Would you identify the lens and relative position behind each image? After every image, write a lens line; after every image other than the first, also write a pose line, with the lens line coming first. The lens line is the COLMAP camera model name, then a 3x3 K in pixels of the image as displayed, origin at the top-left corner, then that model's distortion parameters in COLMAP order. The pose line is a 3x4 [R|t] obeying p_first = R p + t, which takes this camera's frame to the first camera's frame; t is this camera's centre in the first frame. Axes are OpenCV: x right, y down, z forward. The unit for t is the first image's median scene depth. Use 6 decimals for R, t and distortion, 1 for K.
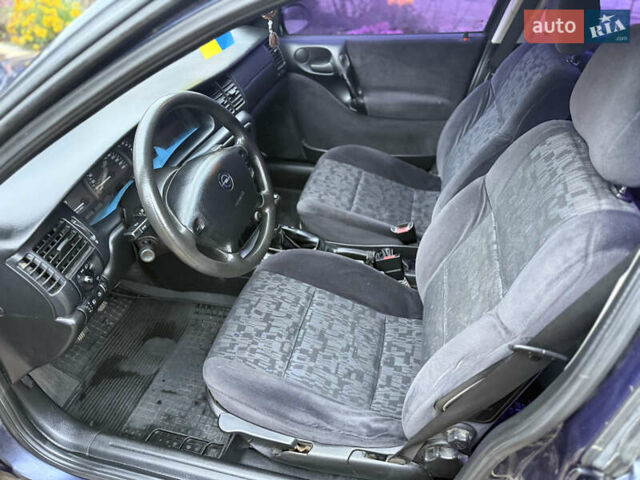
lens RADIAL K [[484.4, 0, 323.3], [0, 484.4, 239.7], [0, 0, 1]] dist [0.095716, -0.152933]
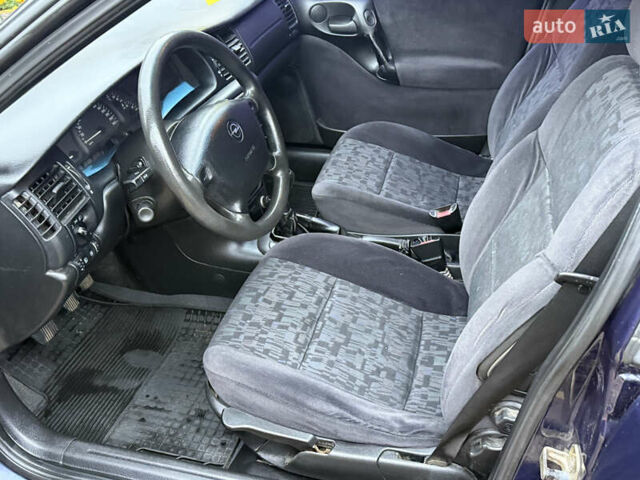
lens RADIAL K [[691.2, 0, 320.0], [0, 691.2, 240.0], [0, 0, 1]] dist [0.173695, -0.367924]
pose [[0.999550, -0.001086, -0.029976, -0.009151], [-0.001735, 0.995577, -0.093933, 0.163884], [0.029945, 0.093943, 0.995127, -0.187367]]
